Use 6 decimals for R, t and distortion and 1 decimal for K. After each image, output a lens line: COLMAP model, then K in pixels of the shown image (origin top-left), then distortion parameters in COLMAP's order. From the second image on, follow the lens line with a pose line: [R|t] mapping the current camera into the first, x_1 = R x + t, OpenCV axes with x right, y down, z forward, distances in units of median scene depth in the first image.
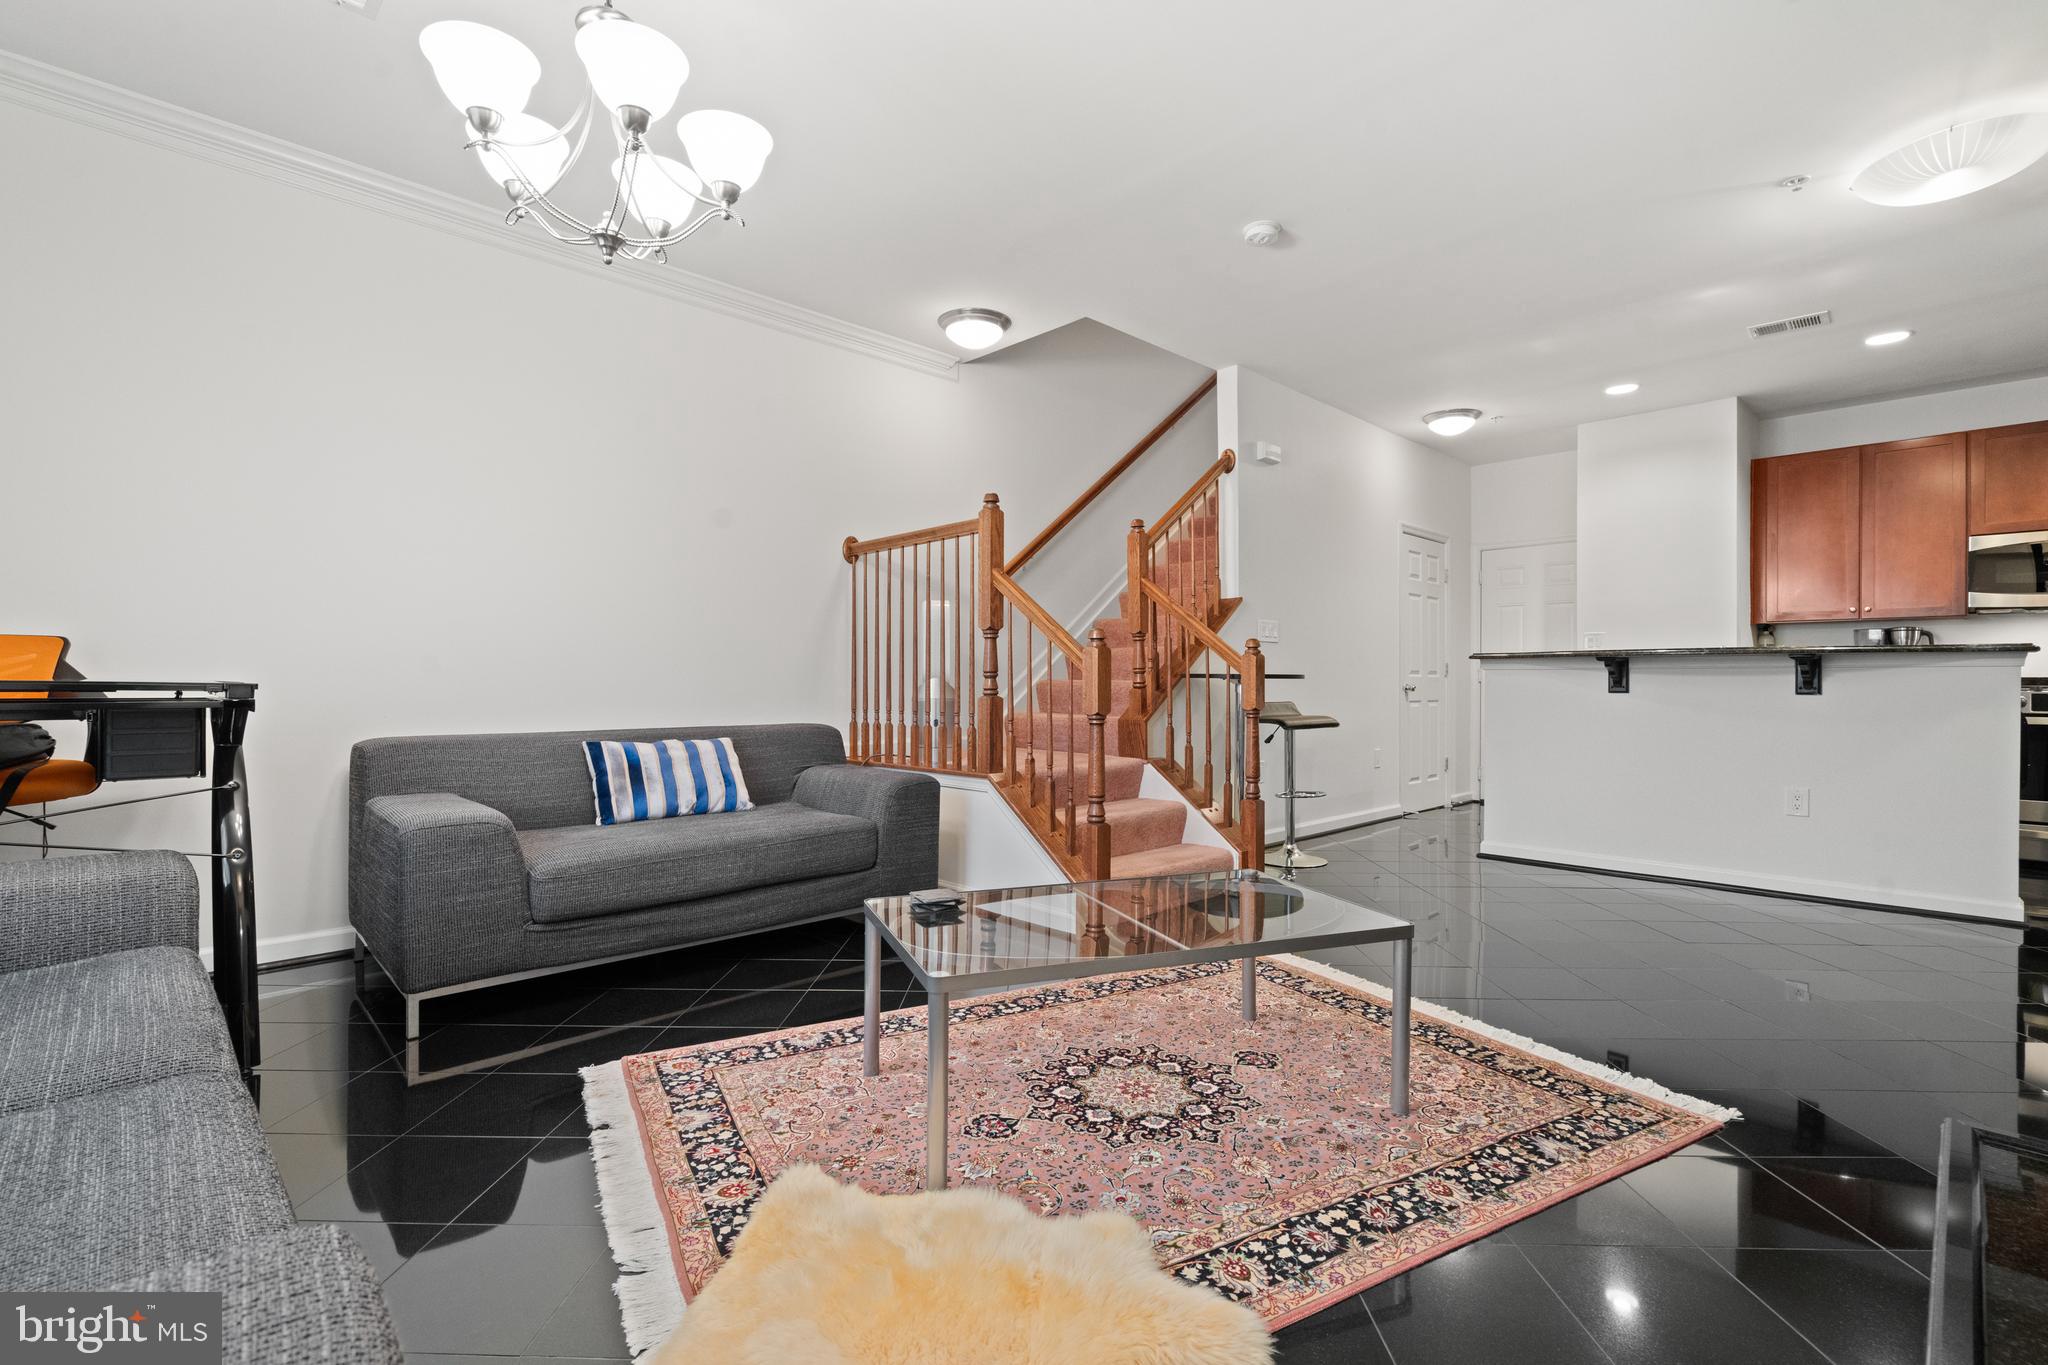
lens RADIAL K [[926.2, 0, 1024.0], [0, 926.2, 682.5], [0, 0, 1]] dist [-0.001293, 0.000038]
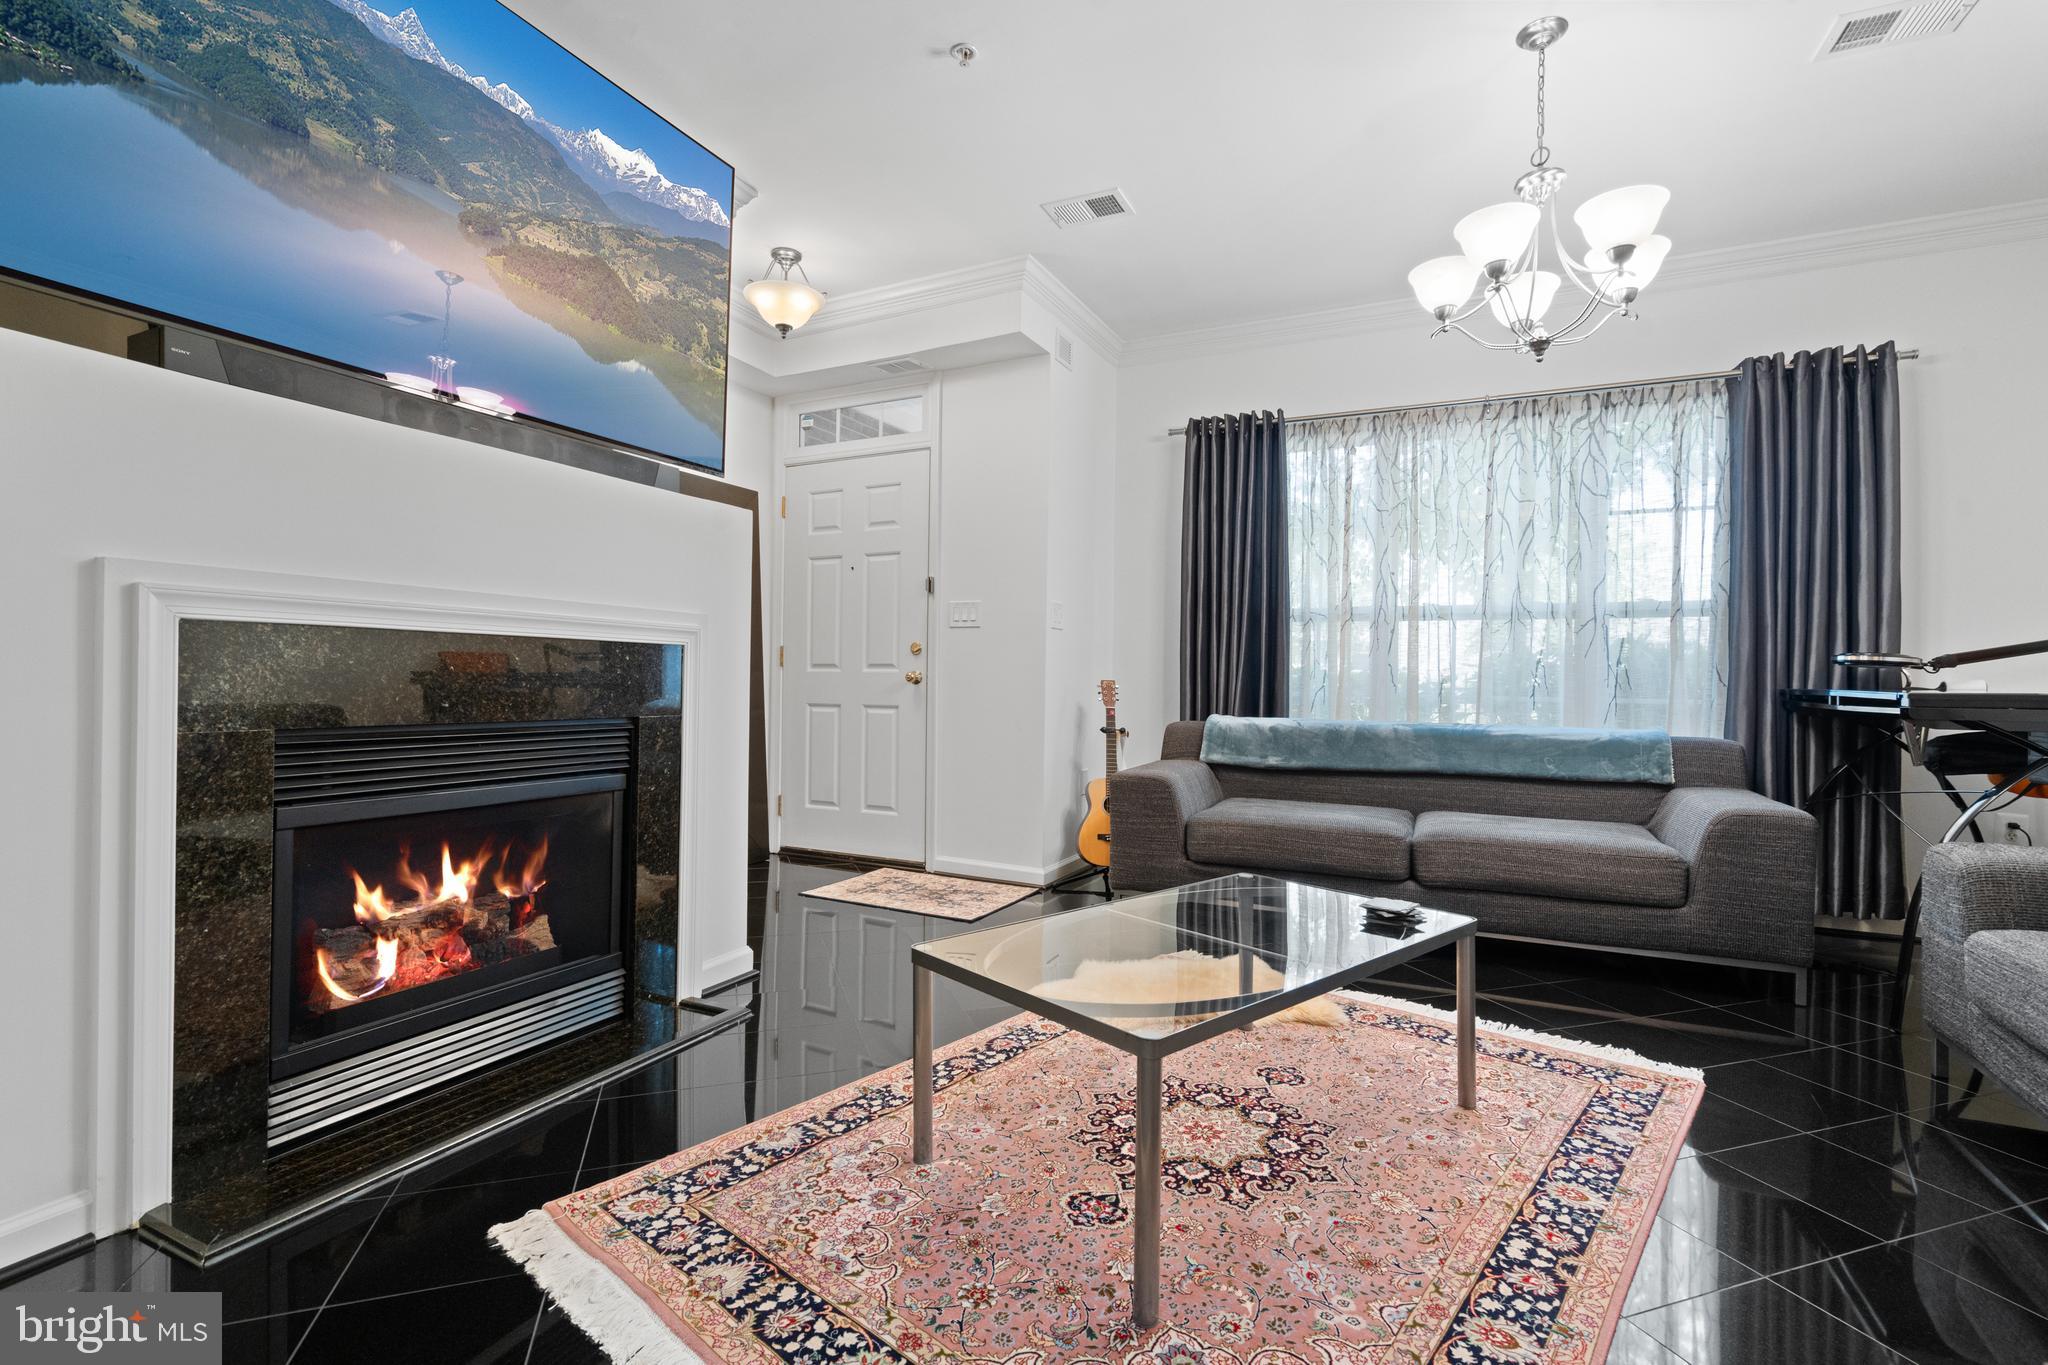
lens RADIAL K [[918.6, 0, 1024.0], [0, 918.6, 682.5], [0, 0, 1]] dist [-0.002796, 0.000601]
pose [[-0.939078, -0.013812, -0.343428, 0.554300], [-0.015360, 0.999880, 0.001787, 0.002954], [0.343362, 0.006953, -0.939177, 1.650160]]
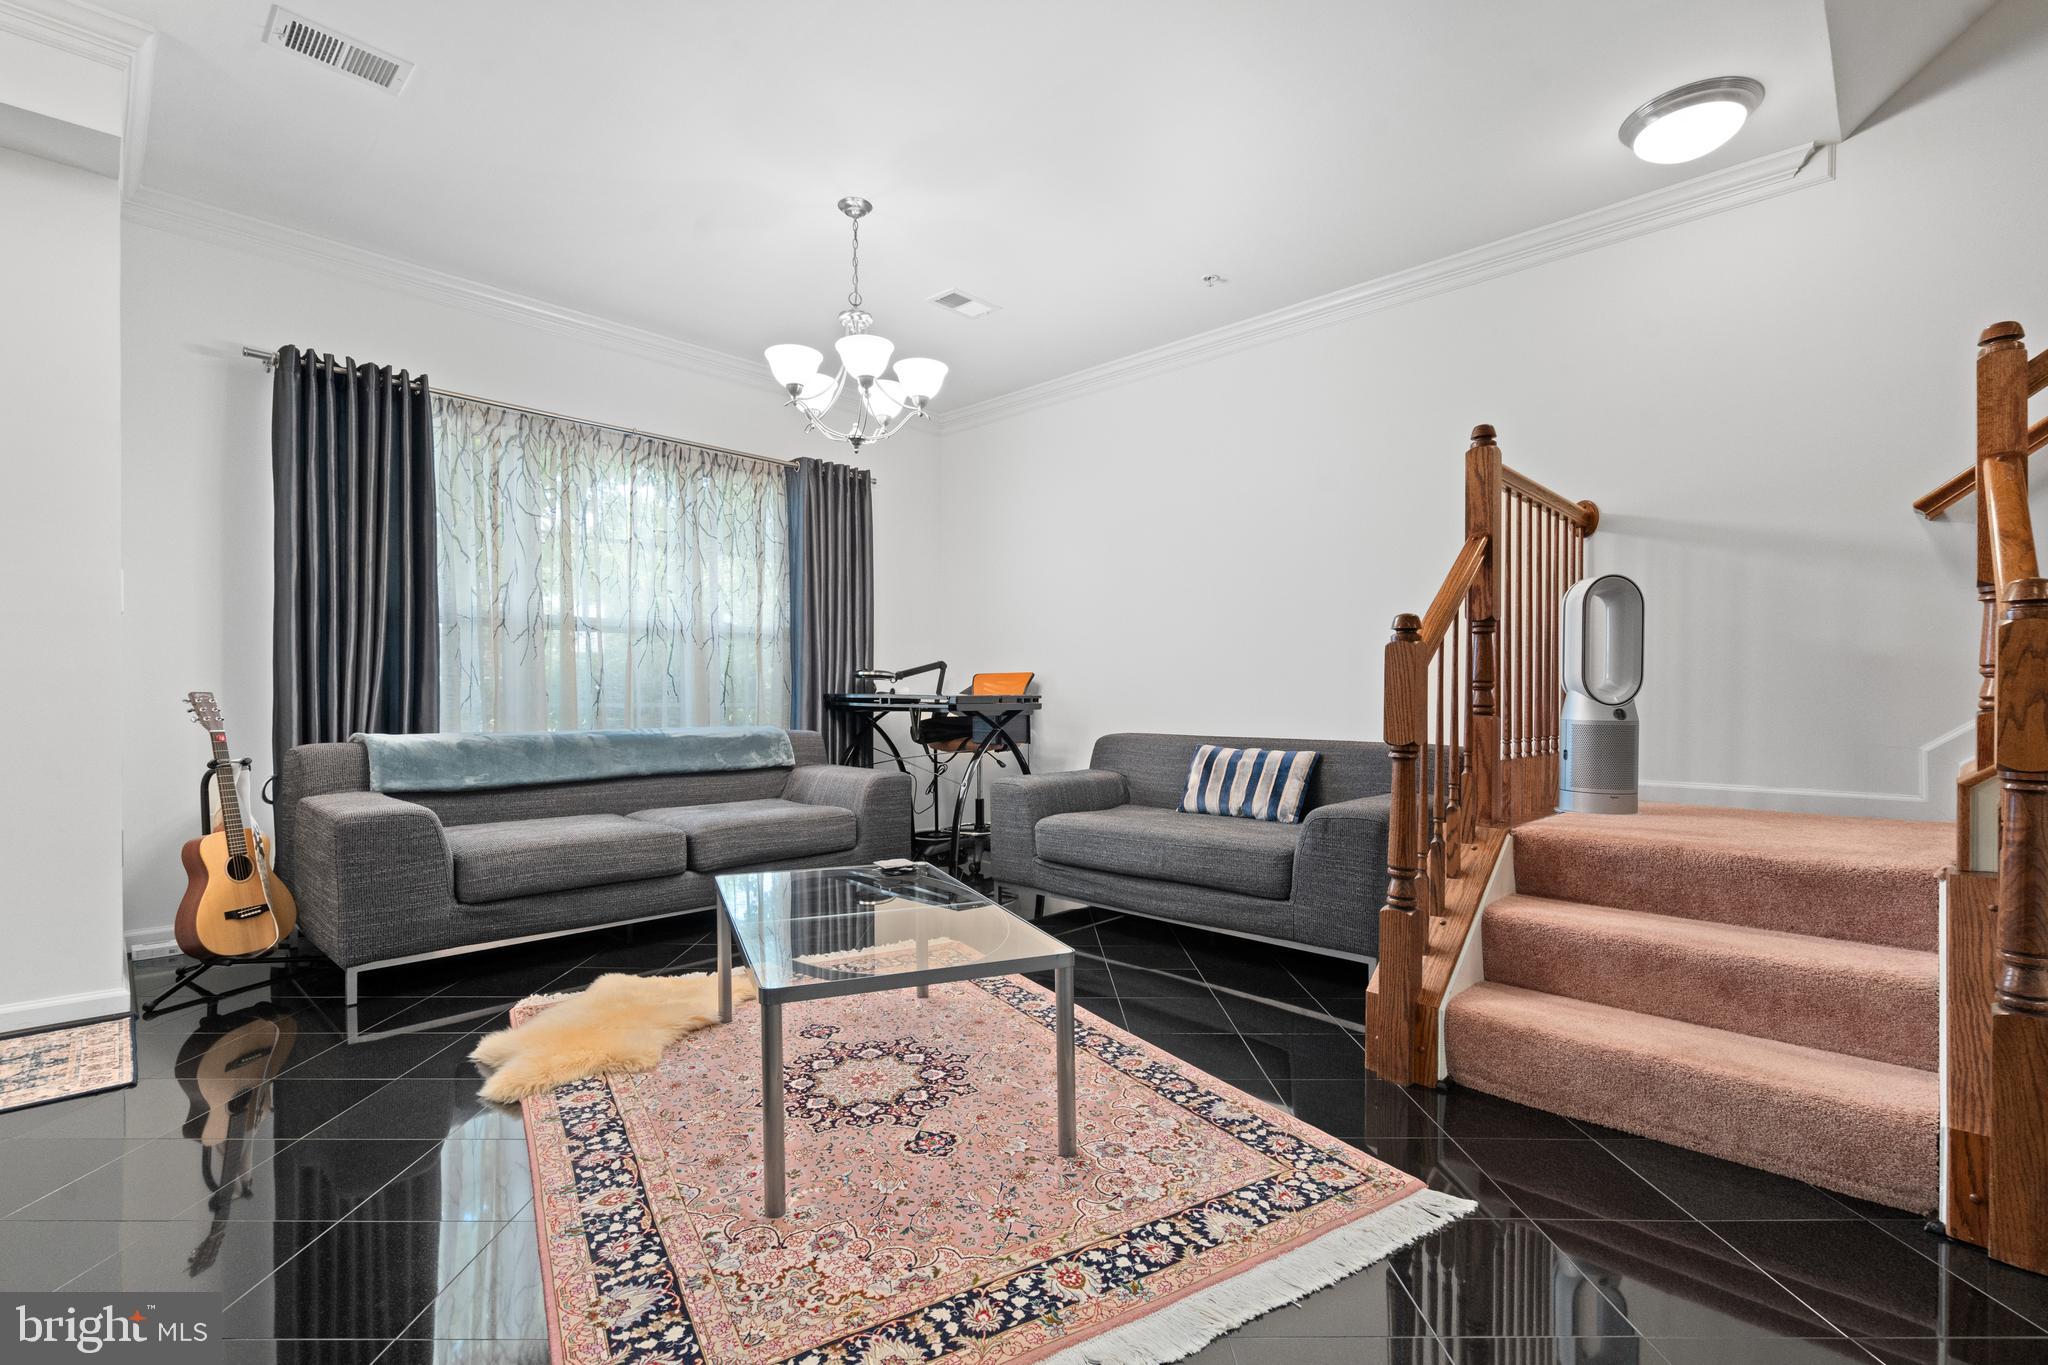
lens RADIAL K [[930.4, 0, 1022.8], [0, 930.4, 705.6], [0, 0, 1]] dist [-0.001121, 0.000565]
pose [[0.028454, 0.009992, -0.999545, 1.100598], [-0.003050, 0.999946, 0.009909, 0.001550], [0.999590, 0.002767, 0.028483, 1.064159]]
